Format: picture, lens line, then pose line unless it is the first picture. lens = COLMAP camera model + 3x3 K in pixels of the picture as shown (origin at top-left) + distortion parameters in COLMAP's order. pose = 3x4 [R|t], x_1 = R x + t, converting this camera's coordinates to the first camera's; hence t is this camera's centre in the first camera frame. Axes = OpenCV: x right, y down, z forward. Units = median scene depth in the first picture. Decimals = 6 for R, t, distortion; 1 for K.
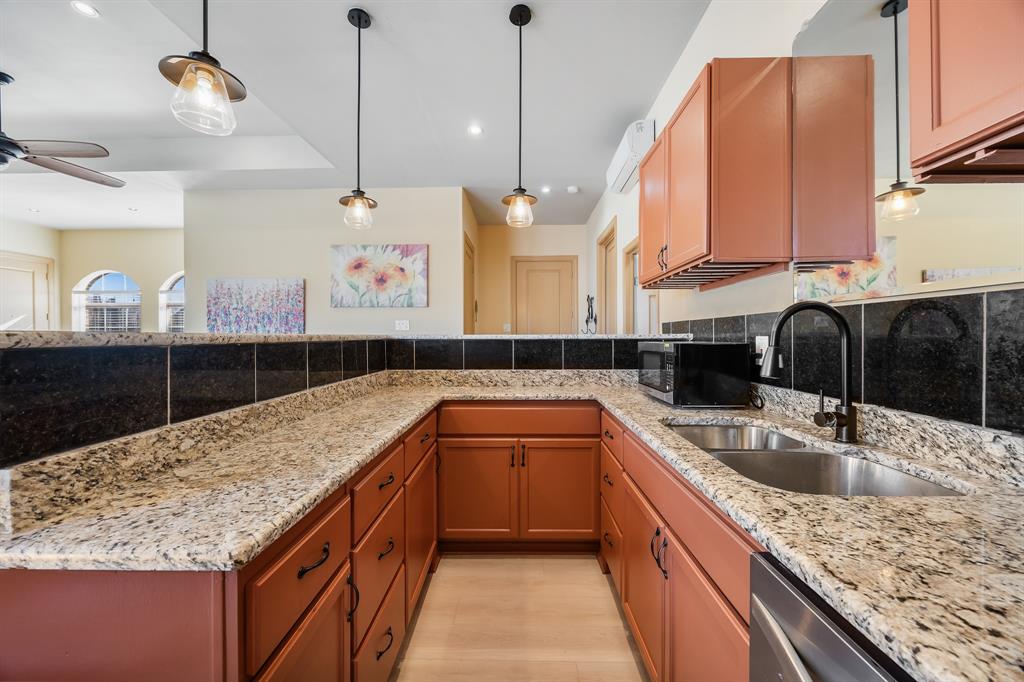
lens RADIAL K [[397.3, 0, 512.0], [0, 397.3, 341.0], [0, 0, 1]] dist [-0.001308, -0.000168]
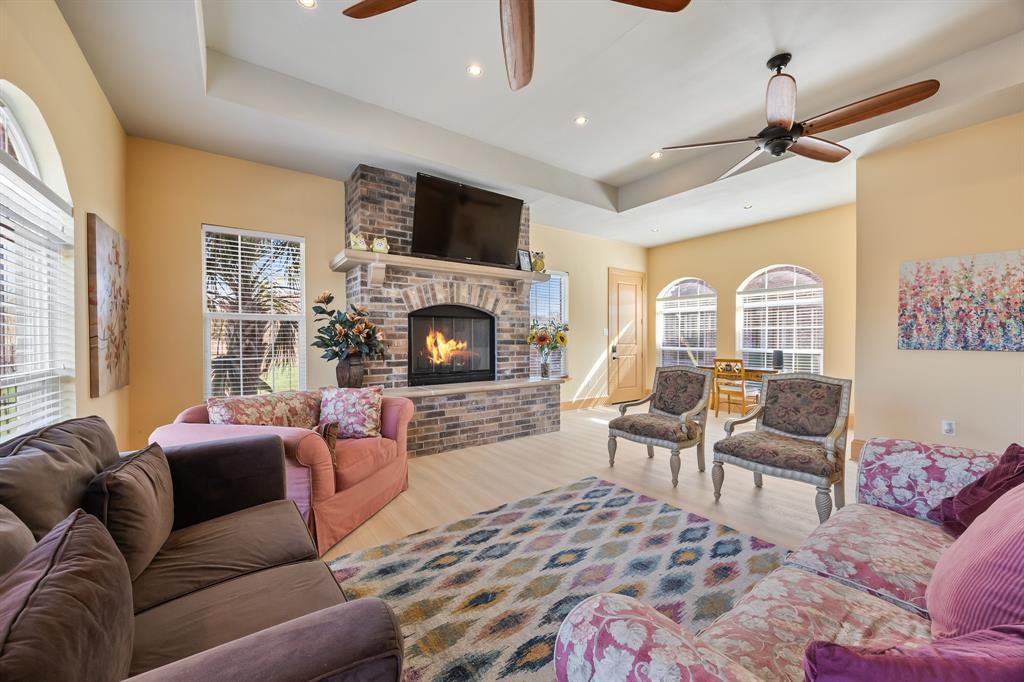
lens RADIAL K [[397.3, 0, 512.0], [0, 397.3, 341.0], [0, 0, 1]] dist [-0.001308, -0.000168]
pose [[0.600308, 0.007778, -0.799731, -0.606567], [-0.012000, 0.999928, 0.000717, 0.000803], [0.799679, 0.009166, 0.600358, -0.041476]]
